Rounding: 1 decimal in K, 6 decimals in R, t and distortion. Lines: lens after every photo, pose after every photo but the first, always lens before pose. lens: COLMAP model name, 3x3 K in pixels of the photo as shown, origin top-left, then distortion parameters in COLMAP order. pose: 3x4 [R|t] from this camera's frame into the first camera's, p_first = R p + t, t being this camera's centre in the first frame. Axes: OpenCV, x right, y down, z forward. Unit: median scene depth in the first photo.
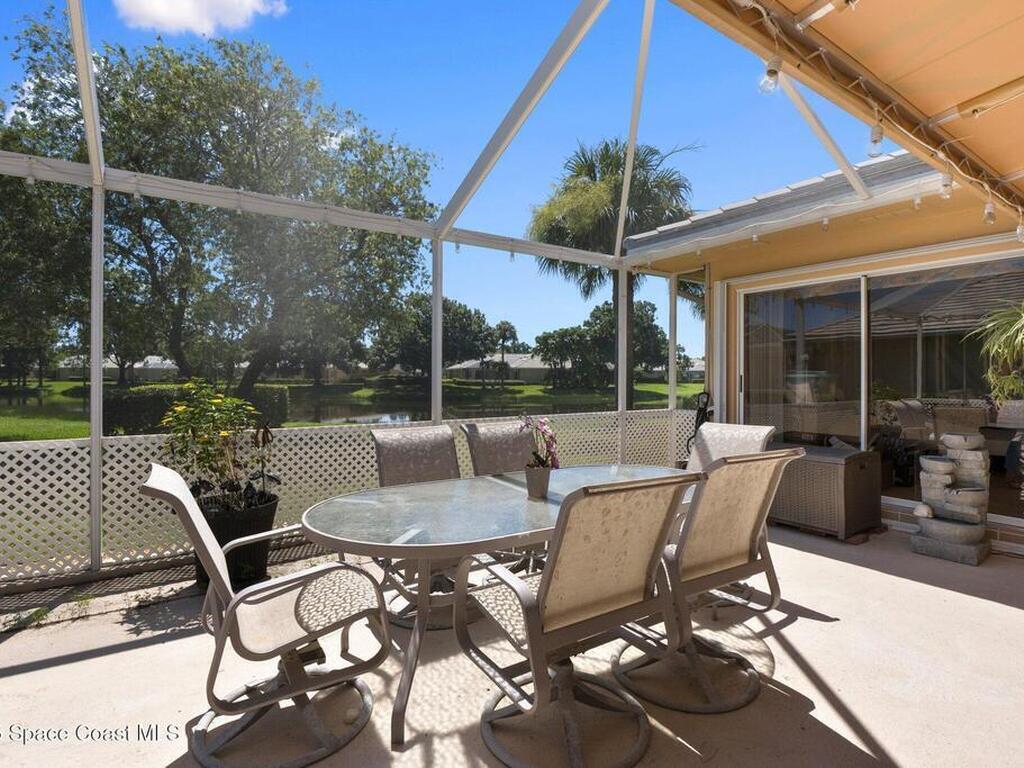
lens RADIAL K [[538.6, 0, 512.0], [0, 538.6, 384.0], [0, 0, 1]] dist [-0.001868, -0.000474]
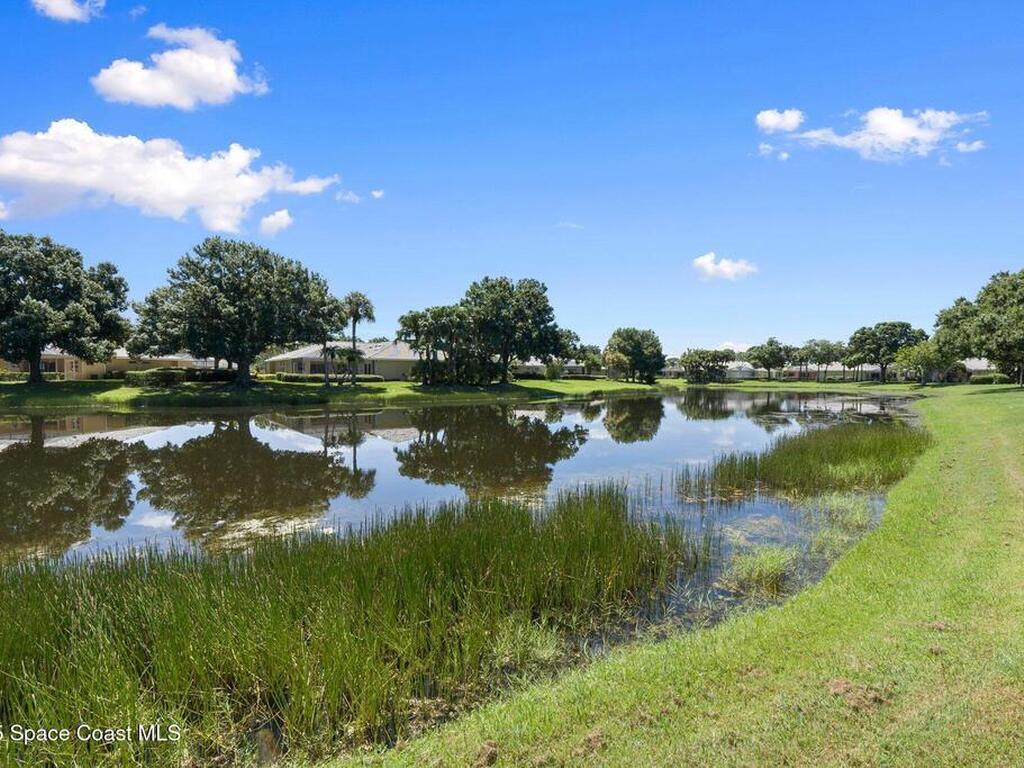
lens RADIAL K [[496.2, 0, 512.0], [0, 496.2, 384.0], [0, 0, 1]] dist [-0.002334, -0.000285]
pose [[0.938517, -0.004101, 0.345208, -0.047698], [0.003233, 0.999990, 0.003089, 0.004361], [-0.345217, -0.001783, 0.938521, 0.299352]]
